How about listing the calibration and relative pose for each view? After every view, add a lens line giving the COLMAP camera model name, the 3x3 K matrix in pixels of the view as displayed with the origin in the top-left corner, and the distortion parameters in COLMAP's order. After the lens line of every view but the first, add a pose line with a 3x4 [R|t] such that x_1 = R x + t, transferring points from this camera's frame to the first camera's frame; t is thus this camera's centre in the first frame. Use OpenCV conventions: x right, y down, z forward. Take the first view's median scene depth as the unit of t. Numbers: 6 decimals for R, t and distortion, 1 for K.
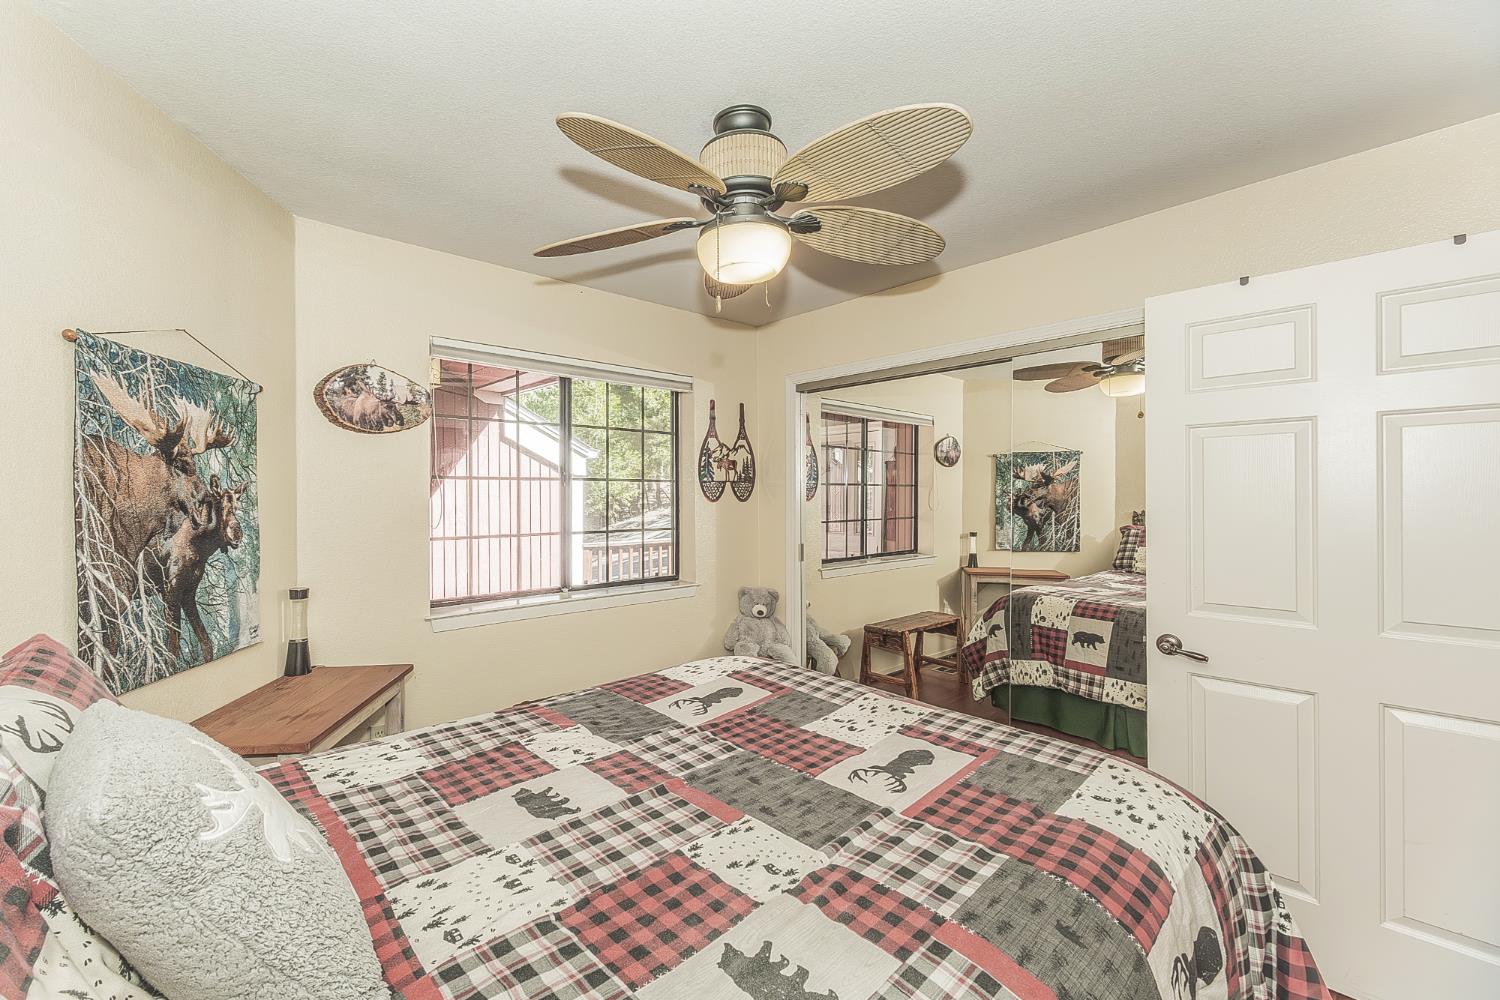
lens RADIAL K [[591.6, 0, 750.0], [0, 591.6, 500.0], [0, 0, 1]] dist [-0.000851, -0.000042]
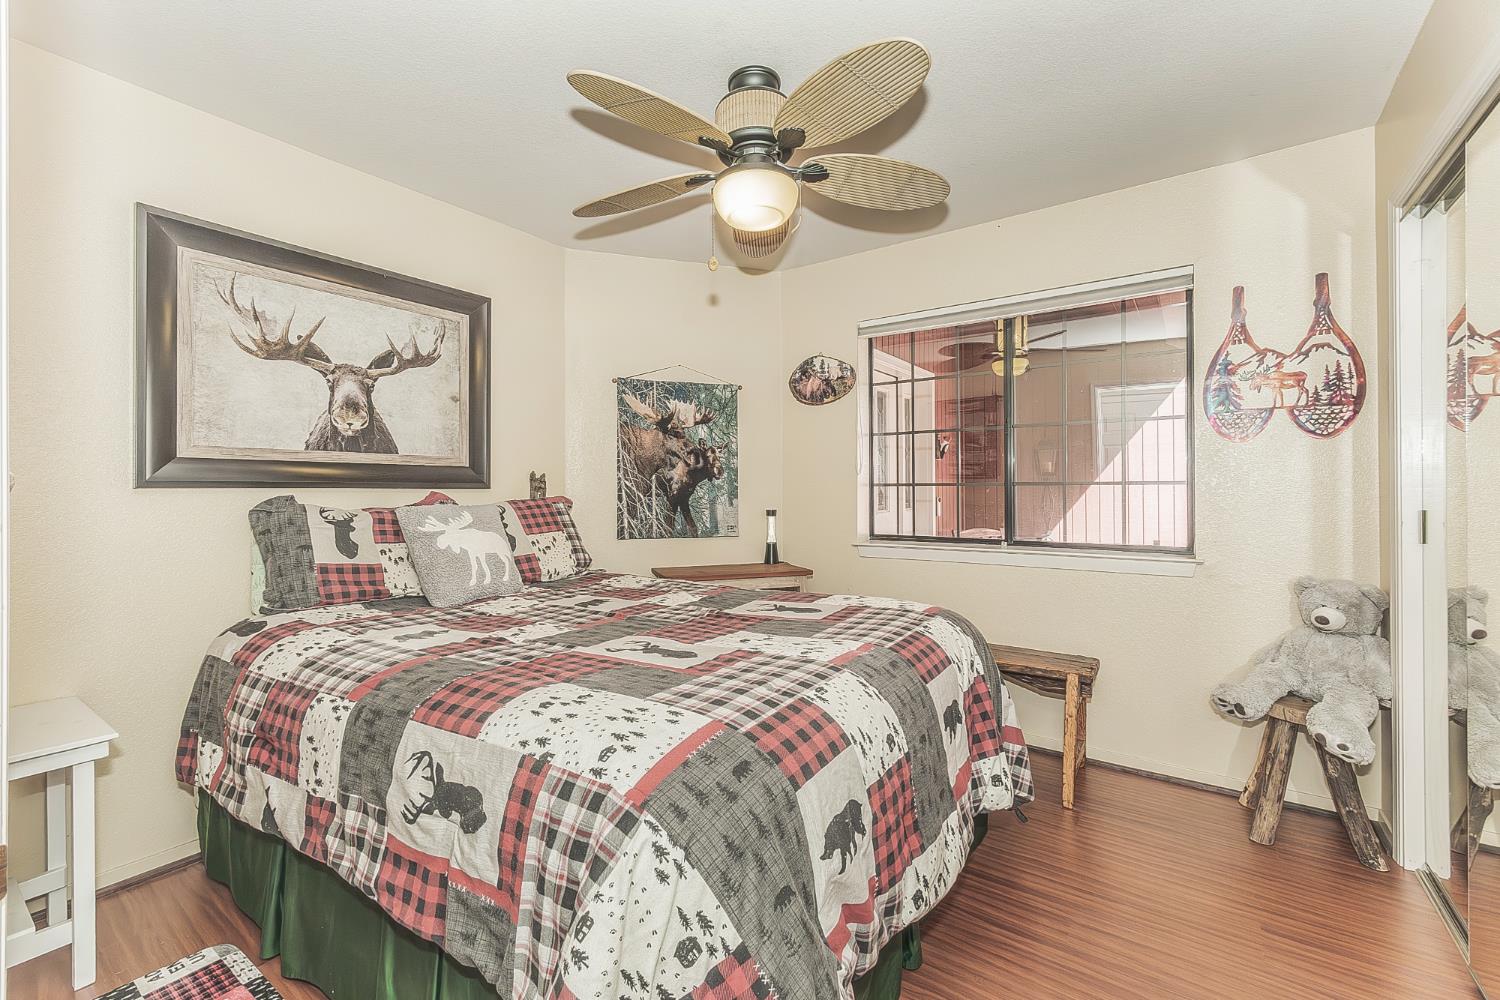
lens RADIAL K [[624.7, 0, 744.1], [0, 624.7, 493.8], [0, 0, 1]] dist [0.002754, 0.000471]
pose [[0.248419, 0.009764, -0.968603, 1.075270], [0.004978, 0.999923, 0.011356, 0.114115], [0.968640, -0.007643, 0.248352, 0.663486]]
